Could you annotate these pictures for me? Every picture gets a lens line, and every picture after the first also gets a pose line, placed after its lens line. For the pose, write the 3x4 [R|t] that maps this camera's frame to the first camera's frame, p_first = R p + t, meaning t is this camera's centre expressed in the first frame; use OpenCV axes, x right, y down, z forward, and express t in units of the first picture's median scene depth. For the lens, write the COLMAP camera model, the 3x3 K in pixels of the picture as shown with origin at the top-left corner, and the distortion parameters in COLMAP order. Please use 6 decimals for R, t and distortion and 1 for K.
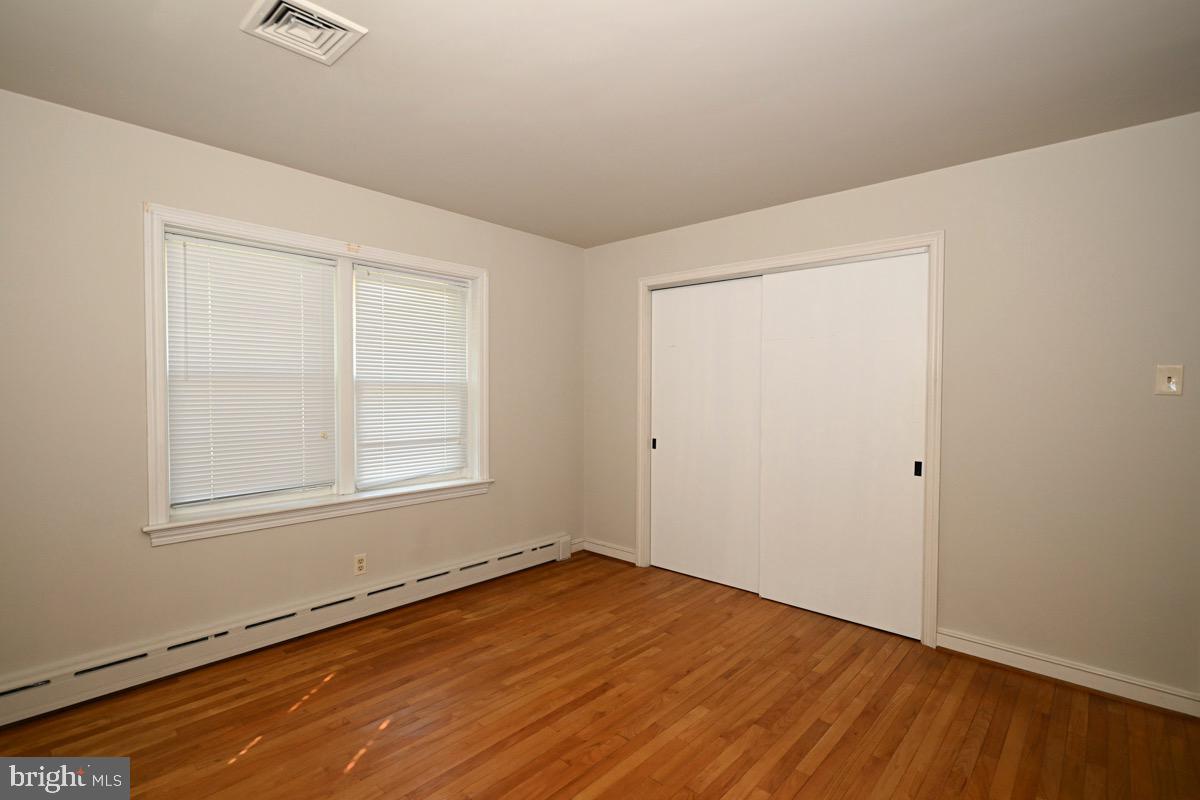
lens RADIAL K [[560.2, 0, 605.9], [0, 560.2, 400.9], [0, 0, 1]] dist [-0.001237, 0.000311]
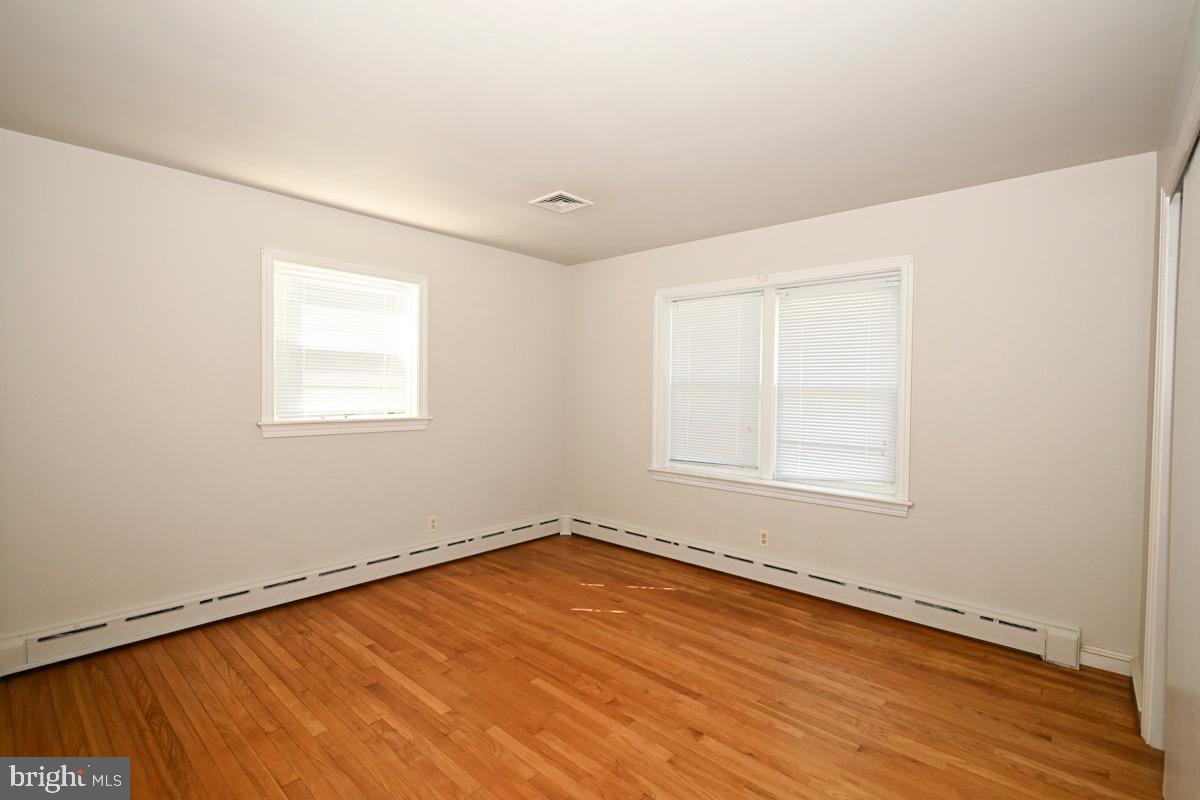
lens RADIAL K [[560.2, 0, 605.9], [0, 560.2, 400.9], [0, 0, 1]] dist [-0.001237, 0.000311]
pose [[-0.000930, 0.017838, -0.999840, 0.802436], [-0.035047, 0.999226, 0.017860, -0.014974], [0.999385, 0.035058, -0.000304, 0.681107]]
